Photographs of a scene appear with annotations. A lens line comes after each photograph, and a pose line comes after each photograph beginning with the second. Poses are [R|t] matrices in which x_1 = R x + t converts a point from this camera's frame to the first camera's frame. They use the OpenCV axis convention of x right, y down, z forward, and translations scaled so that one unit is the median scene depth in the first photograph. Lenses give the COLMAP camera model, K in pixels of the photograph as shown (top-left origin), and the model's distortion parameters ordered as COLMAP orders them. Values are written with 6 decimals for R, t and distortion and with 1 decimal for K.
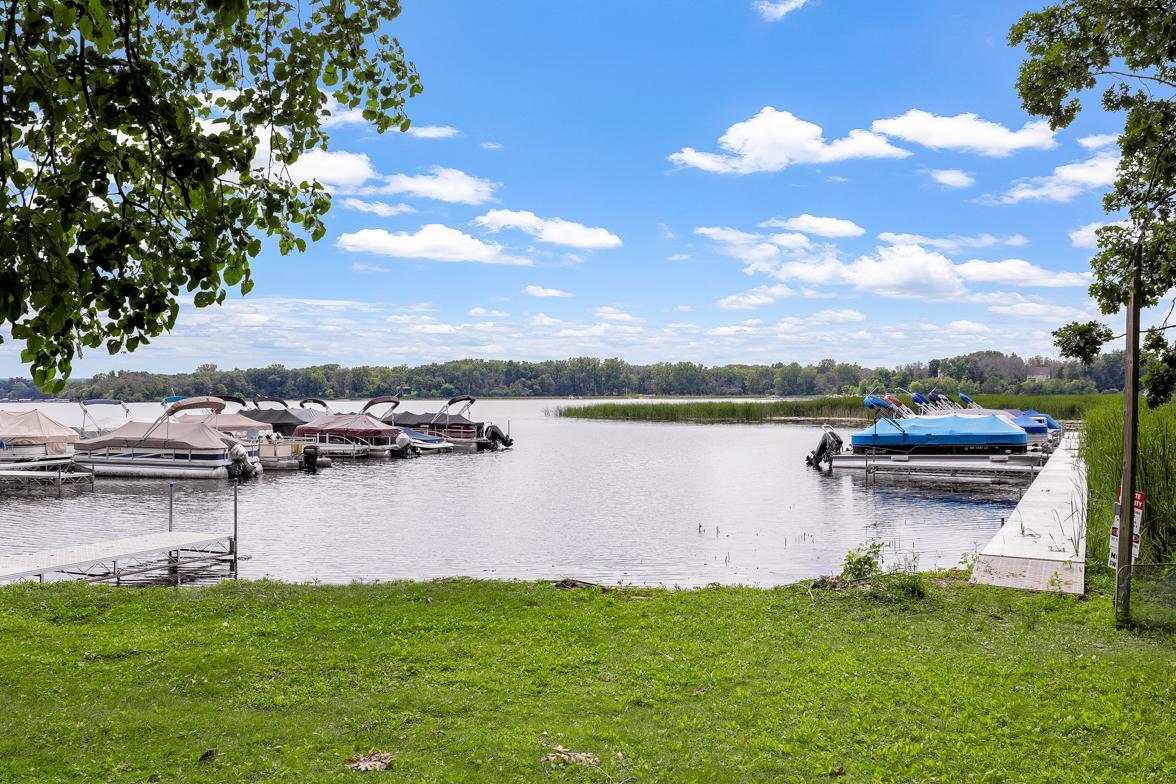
lens RADIAL K [[1016.3, 0, 583.0], [0, 1016.3, 399.6], [0, 0, 1]] dist [-0.013667, -0.002200]
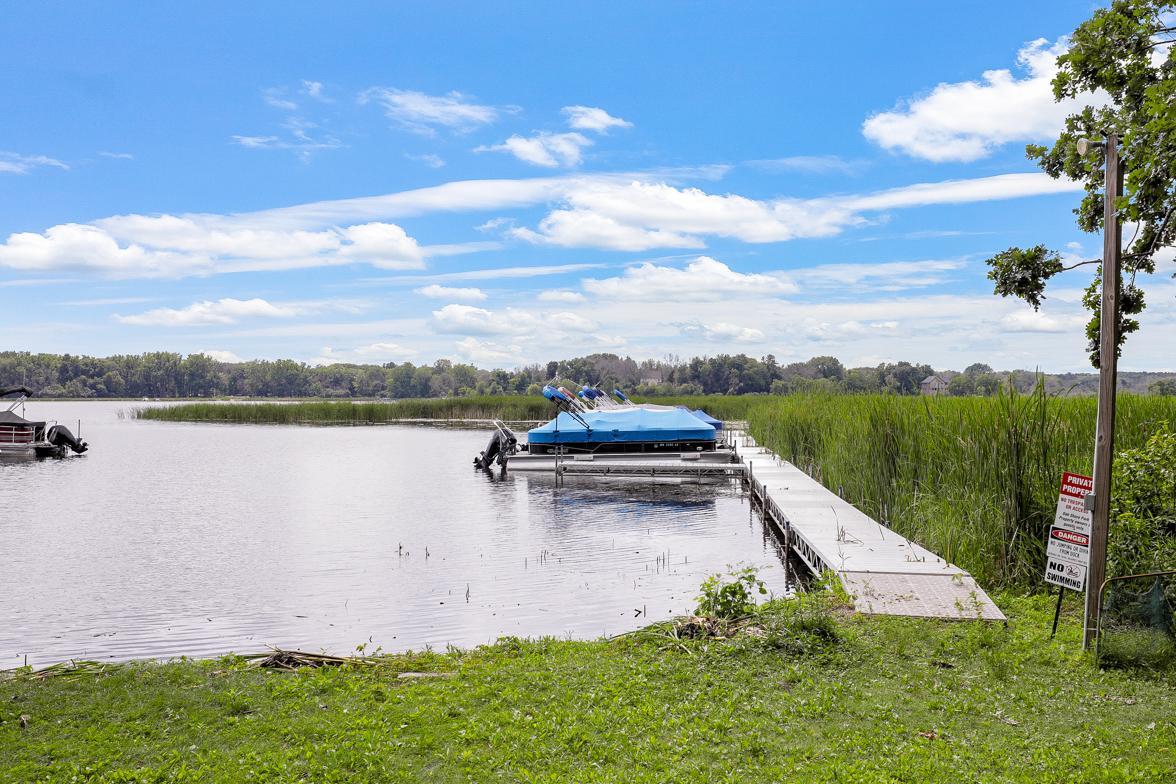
lens RADIAL K [[1104.2, 0, 588.2], [0, 1104.2, 392.1], [0, 0, 1]] dist [0.001595, 0.000000]
pose [[0.931687, 0.006819, 0.363198, -0.014816], [-0.003047, 0.999935, -0.010959, 0.006332], [-0.363249, 0.009104, 0.931648, 0.063021]]
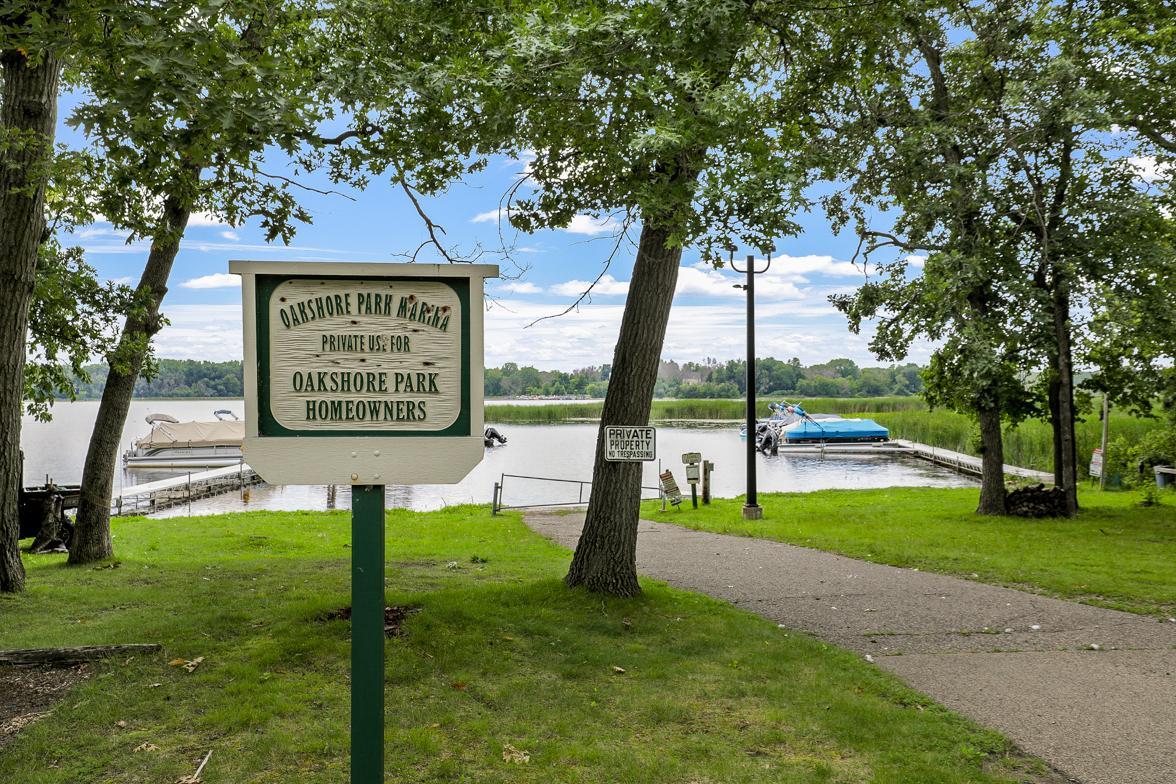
lens RADIAL K [[1016.3, 0, 584.8], [0, 1016.3, 393.3], [0, 0, 1]] dist [-0.013667, -0.002200]
pose [[0.940112, 0.001800, 0.340862, -0.321882], [0.000007, 0.999986, -0.005299, -0.009457], [-0.340867, 0.004984, 0.940098, -0.219045]]
